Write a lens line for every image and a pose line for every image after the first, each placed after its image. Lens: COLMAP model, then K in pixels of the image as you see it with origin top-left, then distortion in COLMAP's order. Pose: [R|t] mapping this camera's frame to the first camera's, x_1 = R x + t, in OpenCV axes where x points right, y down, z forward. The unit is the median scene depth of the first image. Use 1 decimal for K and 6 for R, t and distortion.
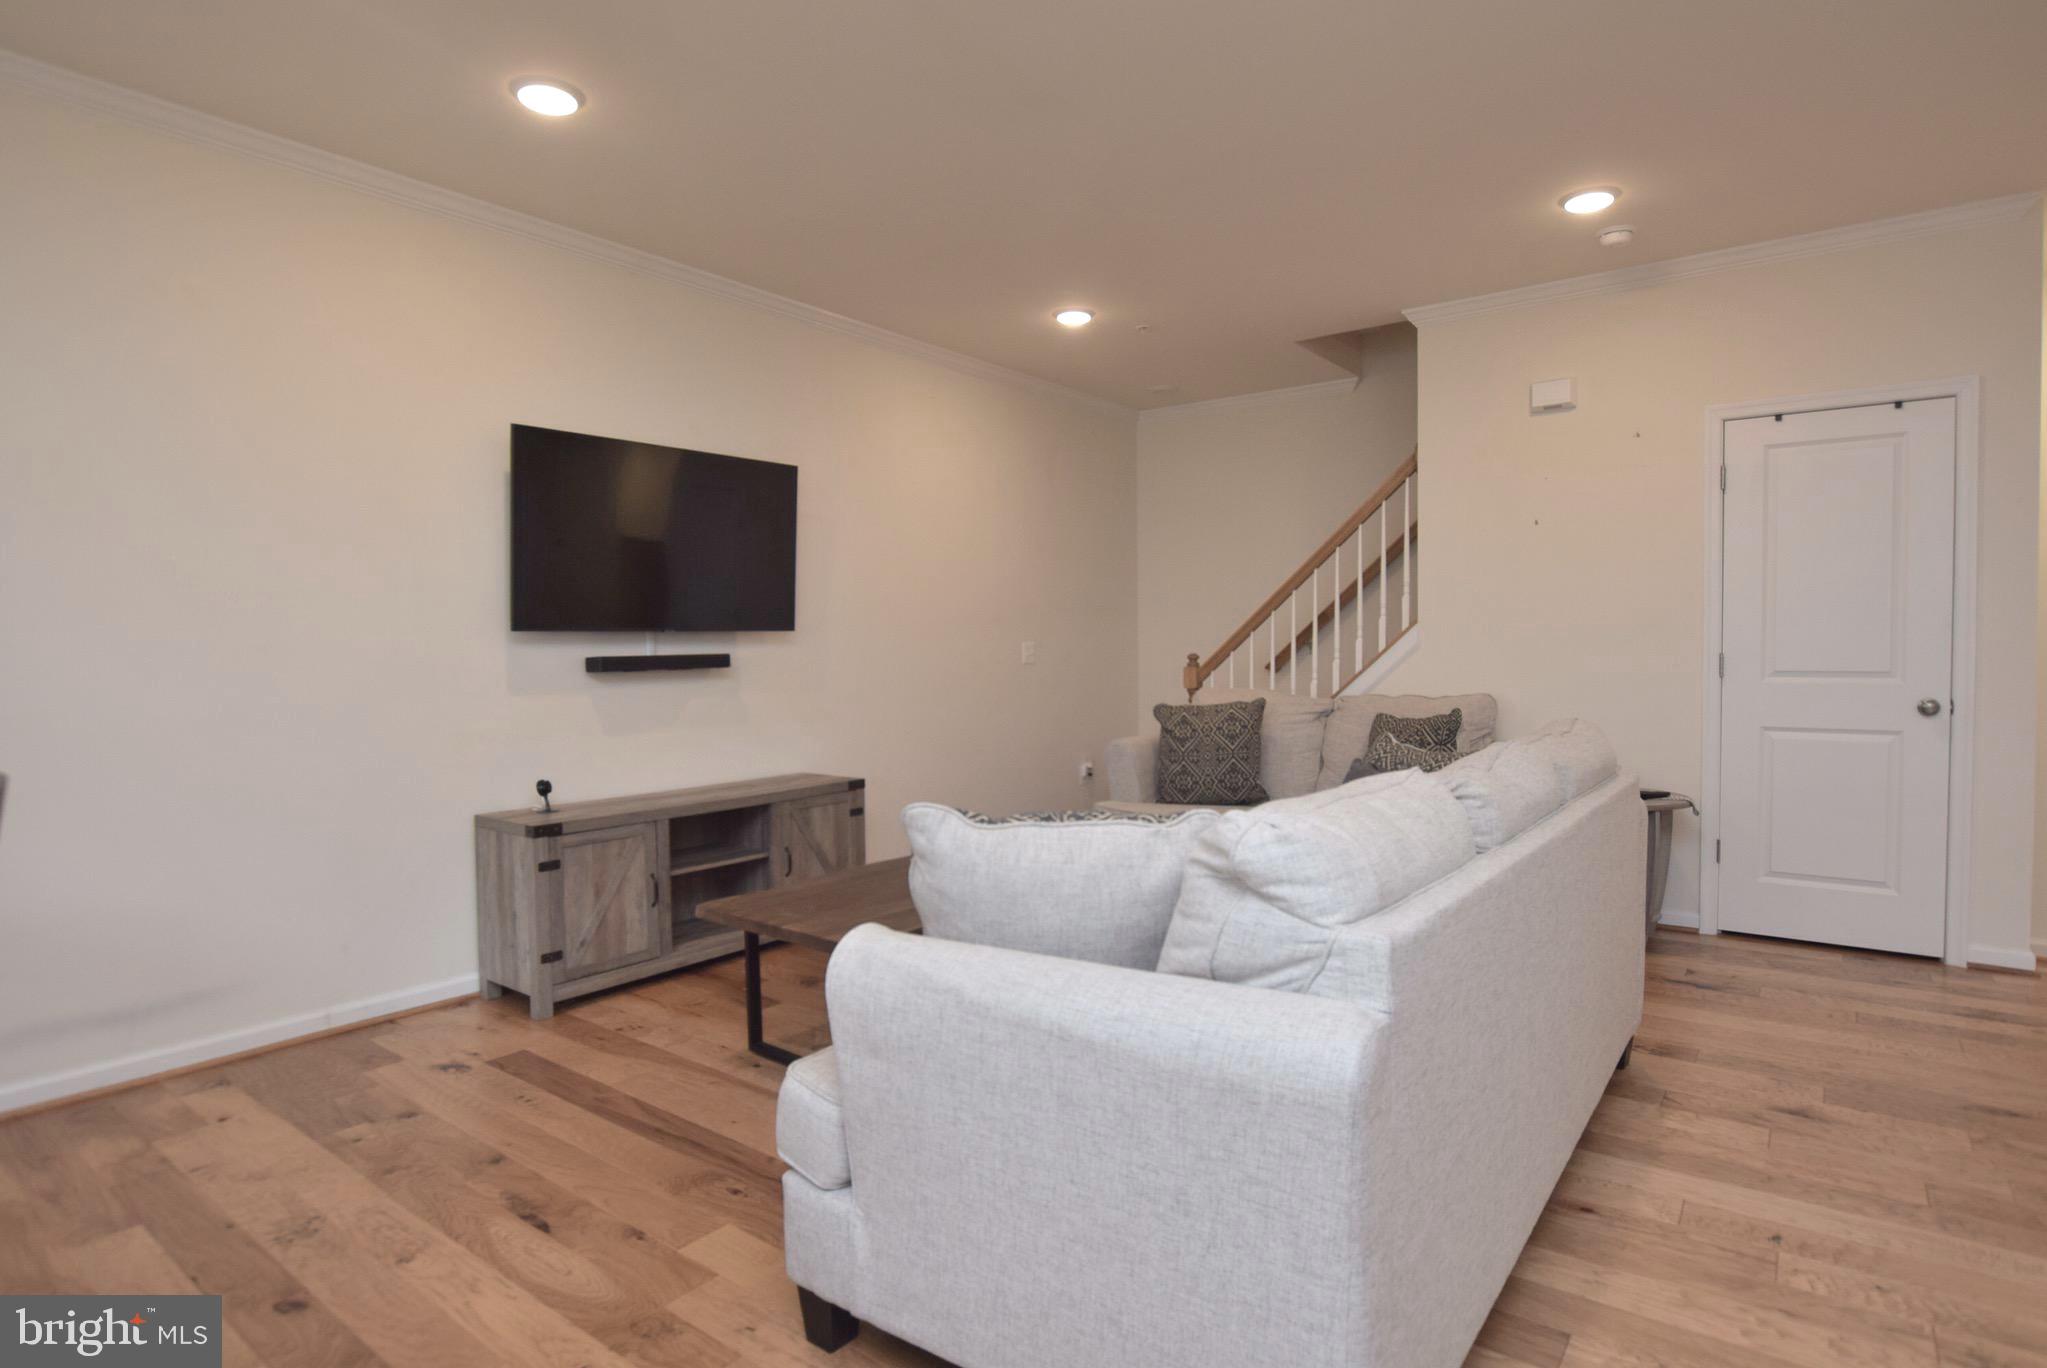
lens RADIAL K [[1069.4, 0, 1029.7], [0, 1069.4, 697.0], [0, 0, 1]] dist [-0.028823, -0.000526]
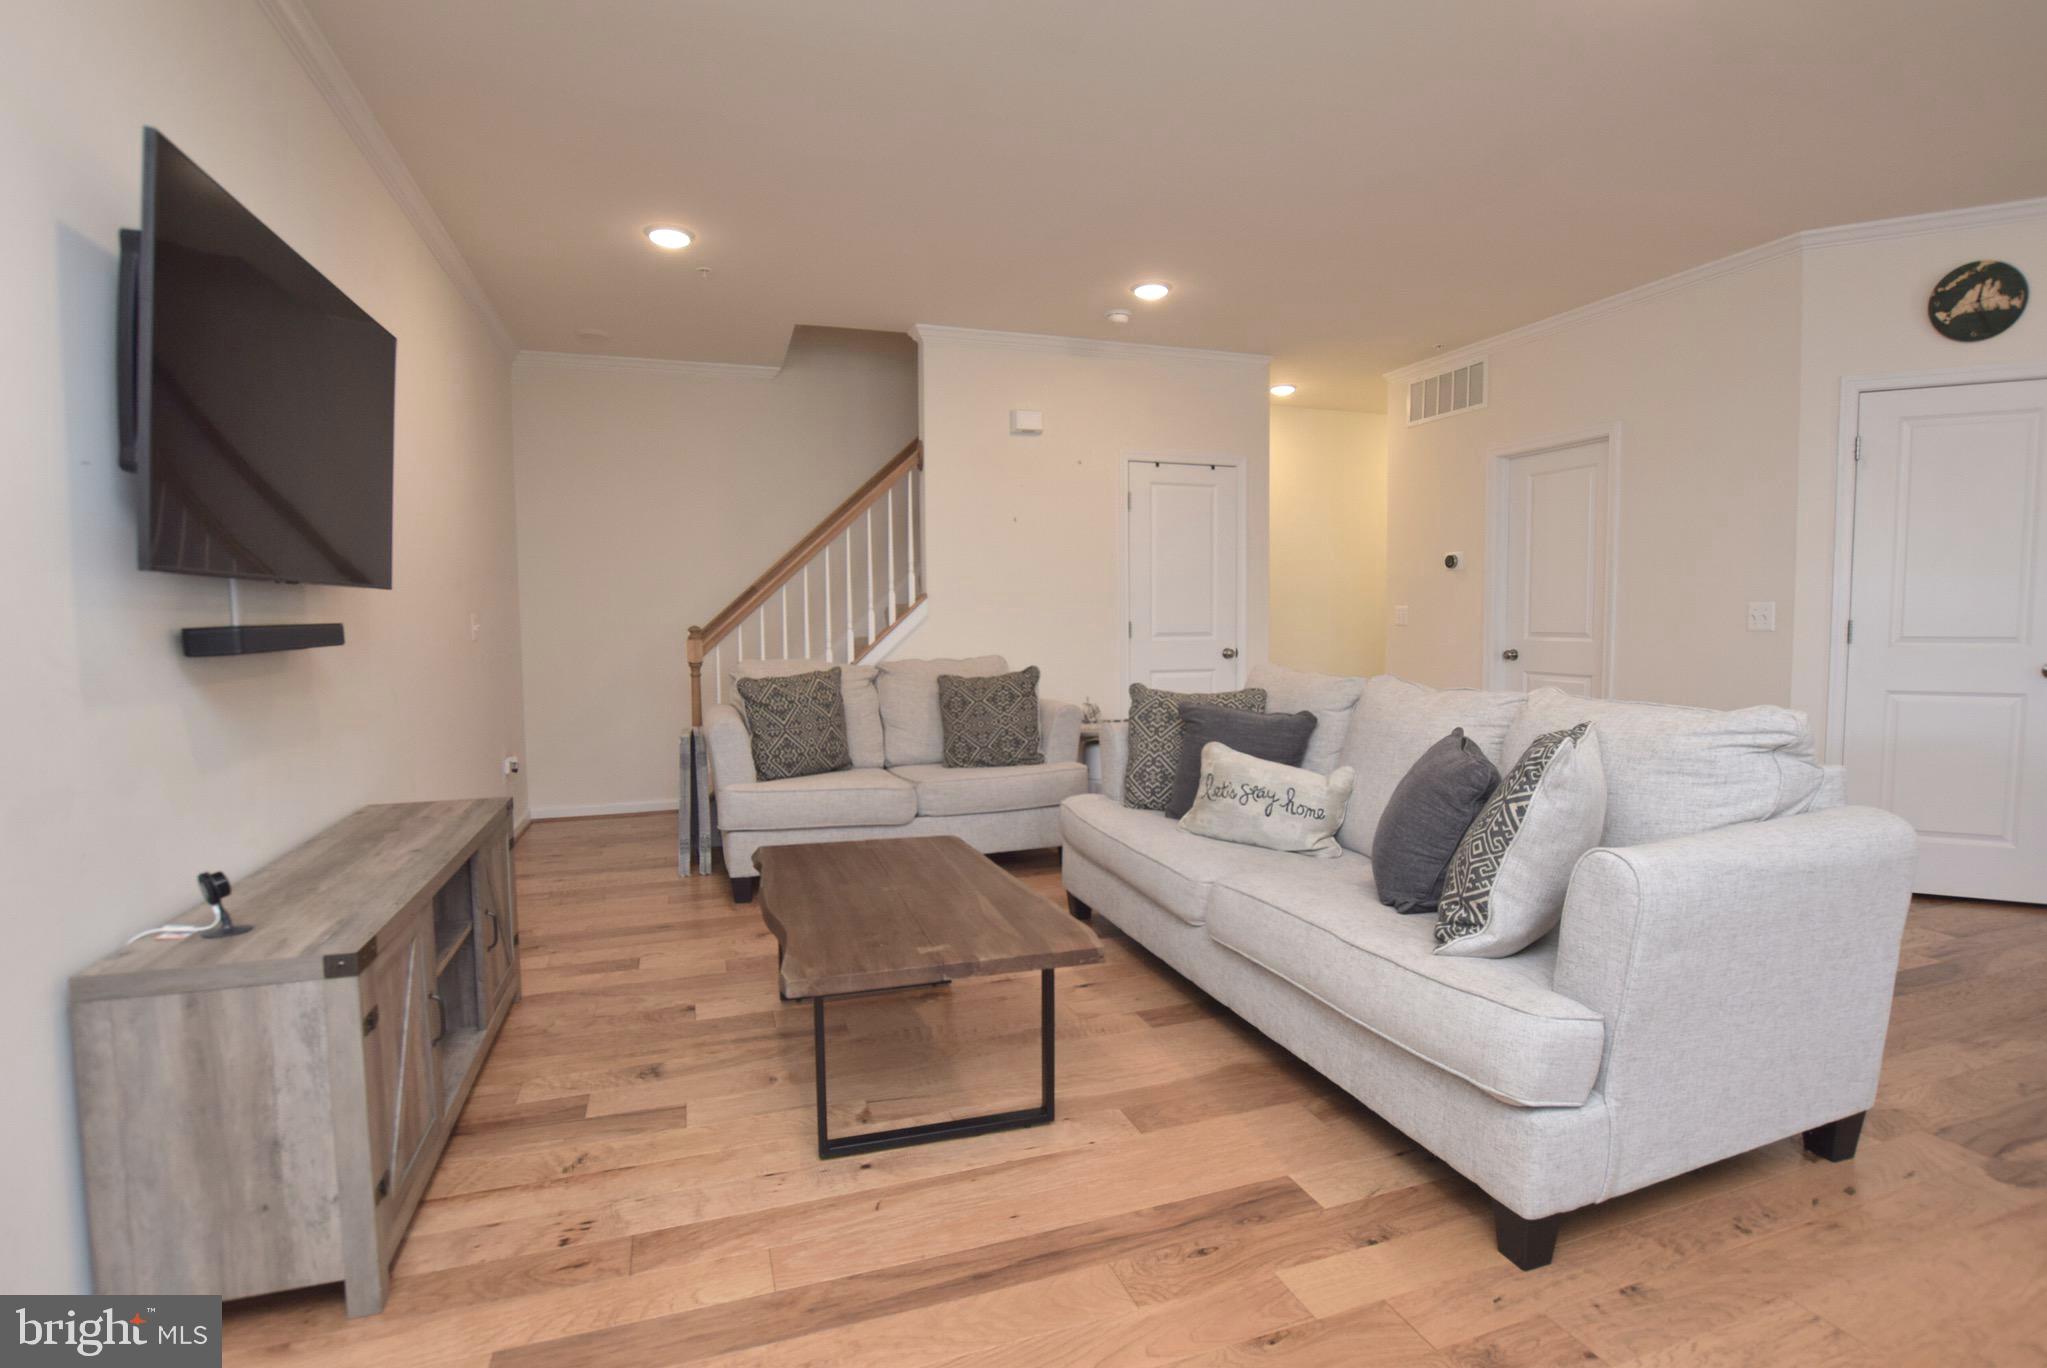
lens RADIAL K [[965.9, 0, 1019.7], [0, 965.9, 681.8], [0, 0, 1]] dist [-0.025538, 0.000020]
pose [[0.561187, -0.050185, 0.826166, -0.597535], [0.041494, 0.998611, 0.032474, -0.009482], [-0.826648, 0.016057, 0.562490, 0.426565]]
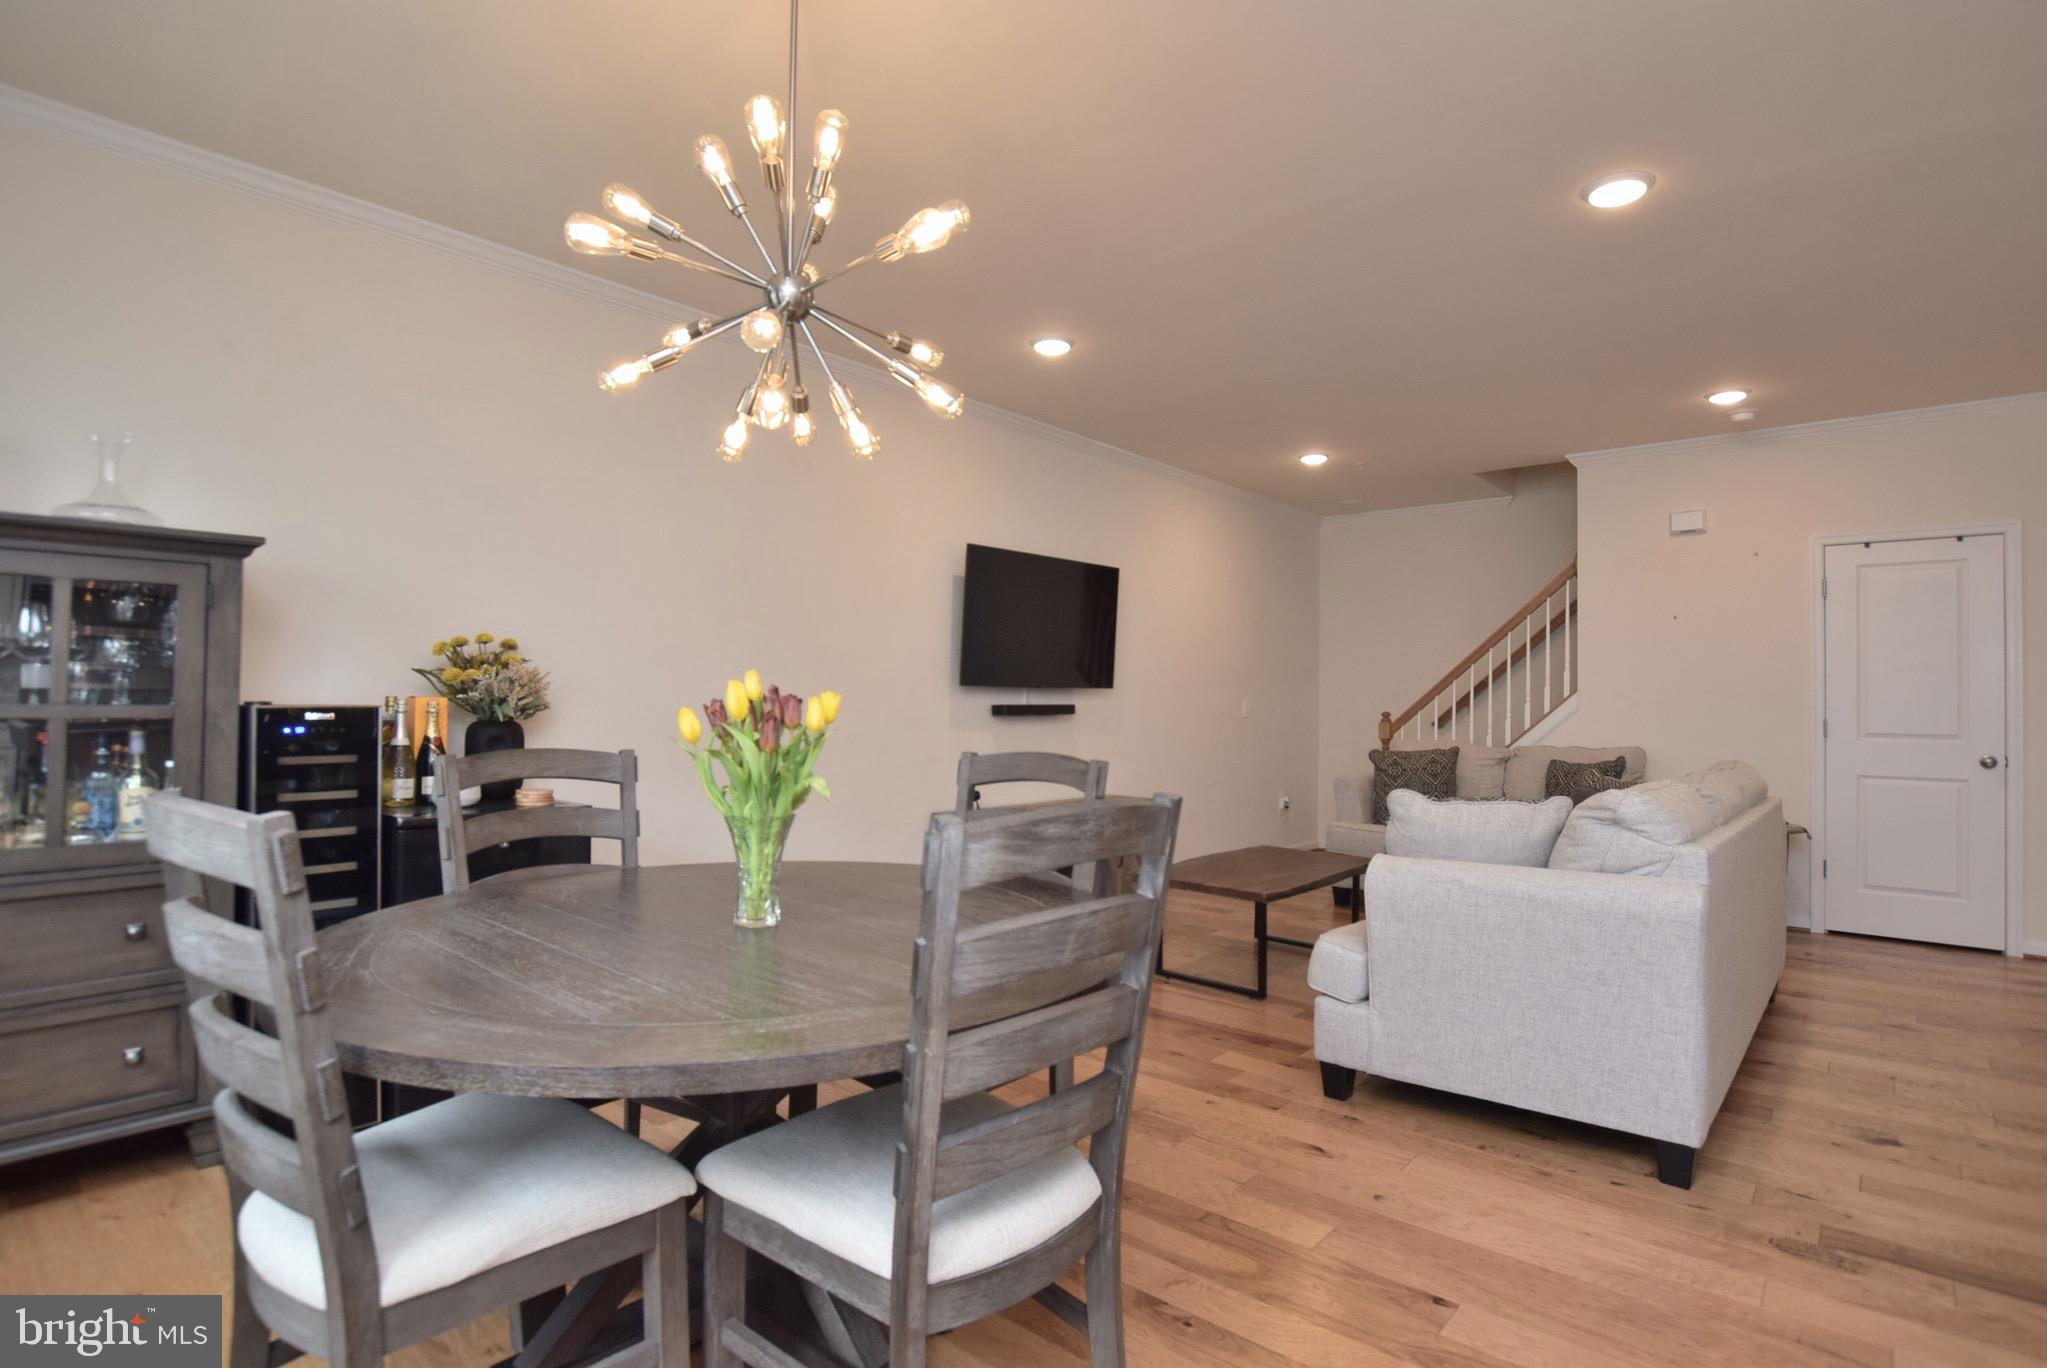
lens RADIAL K [[1022.6, 0, 1021.1], [0, 1022.6, 691.9], [0, 0, 1]] dist [-0.033036, 0.000746]
pose [[0.997288, 0.020755, -0.070613, -0.296978], [-0.024742, 0.998120, -0.056069, 0.022482], [0.069317, 0.057664, 0.995927, -0.365336]]
